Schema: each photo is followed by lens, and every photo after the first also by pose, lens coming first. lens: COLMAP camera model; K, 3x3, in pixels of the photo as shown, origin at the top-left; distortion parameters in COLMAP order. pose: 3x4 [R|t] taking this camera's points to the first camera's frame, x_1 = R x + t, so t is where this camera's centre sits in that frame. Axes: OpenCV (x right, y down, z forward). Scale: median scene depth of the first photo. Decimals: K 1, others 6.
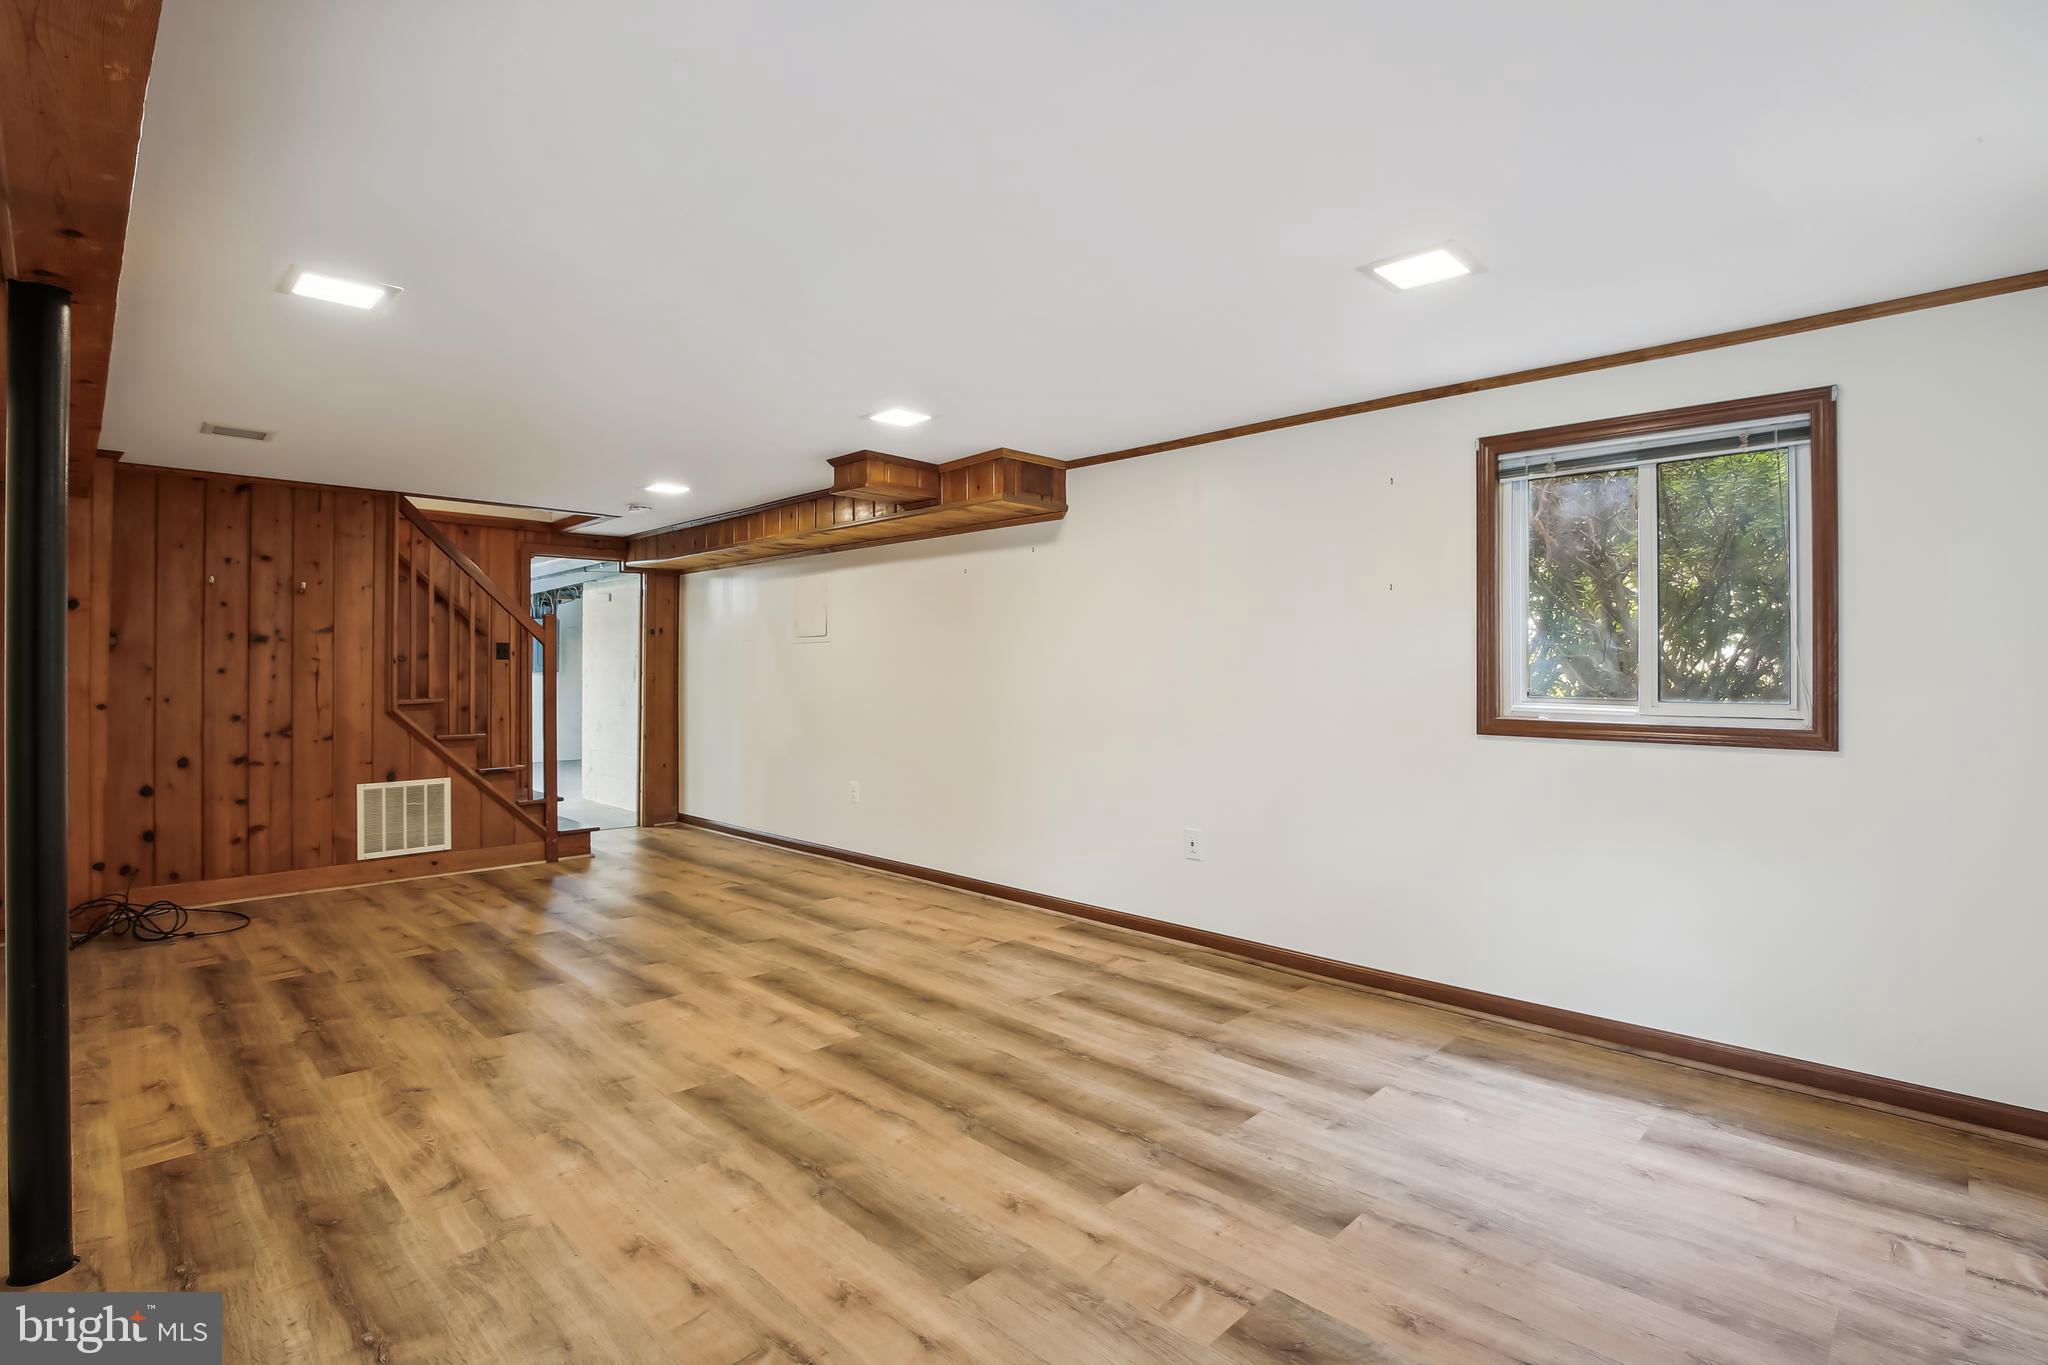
lens RADIAL K [[1000.4, 0, 1024.0], [0, 1000.4, 682.5], [0, 0, 1]] dist [-0.012296, 0.000371]
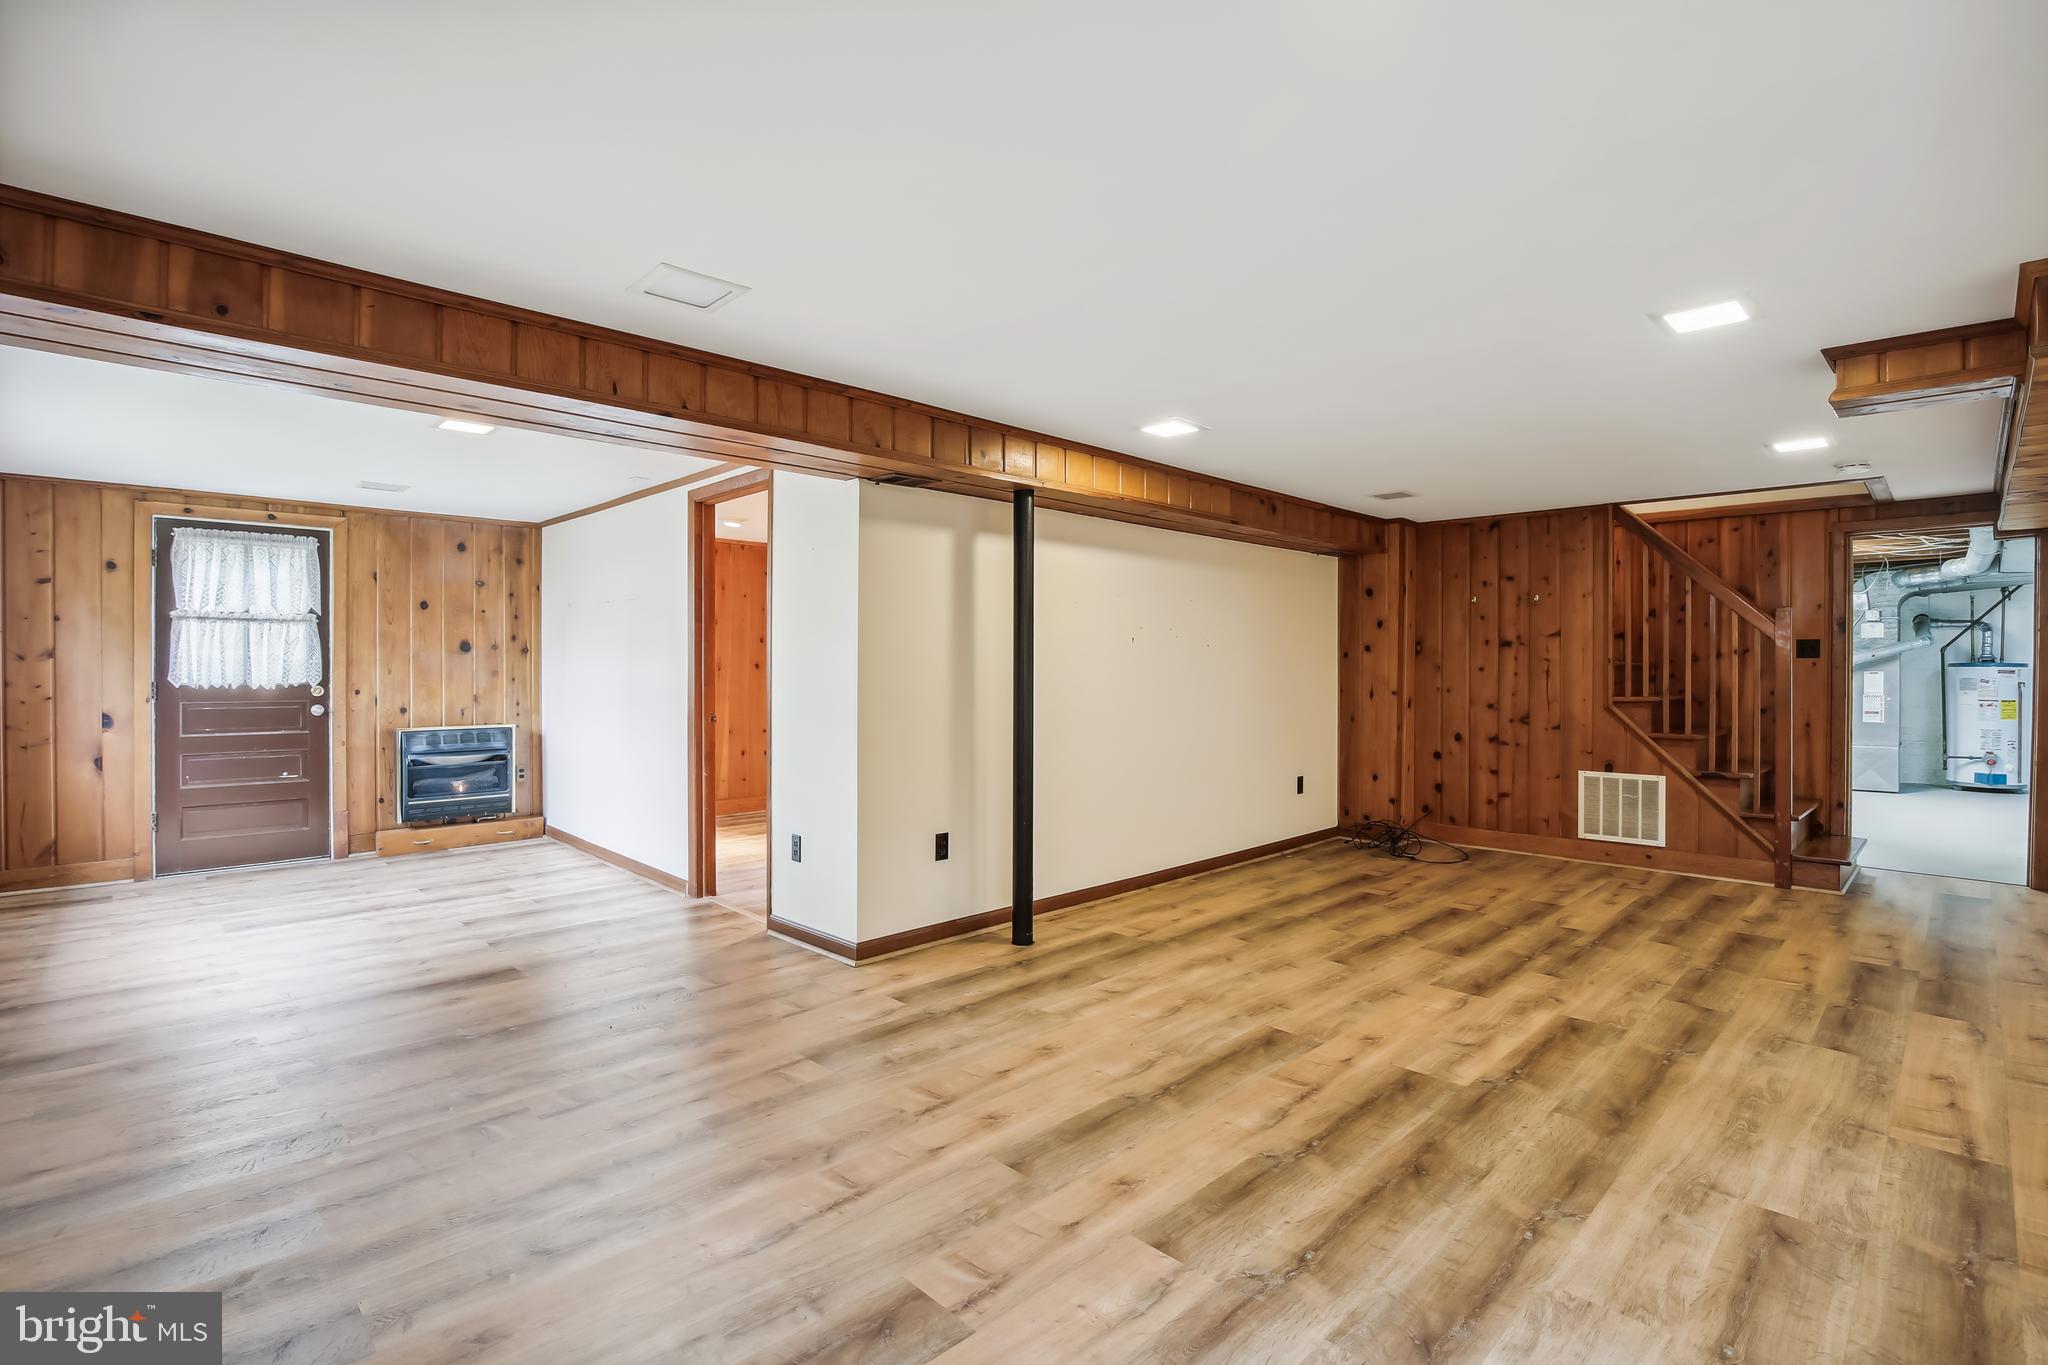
lens RADIAL K [[955.7, 0, 1012.4], [0, 955.7, 680.0], [0, 0, 1]] dist [-0.038468, 0.010778]
pose [[-0.029348, 0.012206, -0.999495, 0.558958], [-0.016687, 0.999780, 0.012699, -0.003507], [0.999430, 0.017051, -0.029138, 0.525045]]
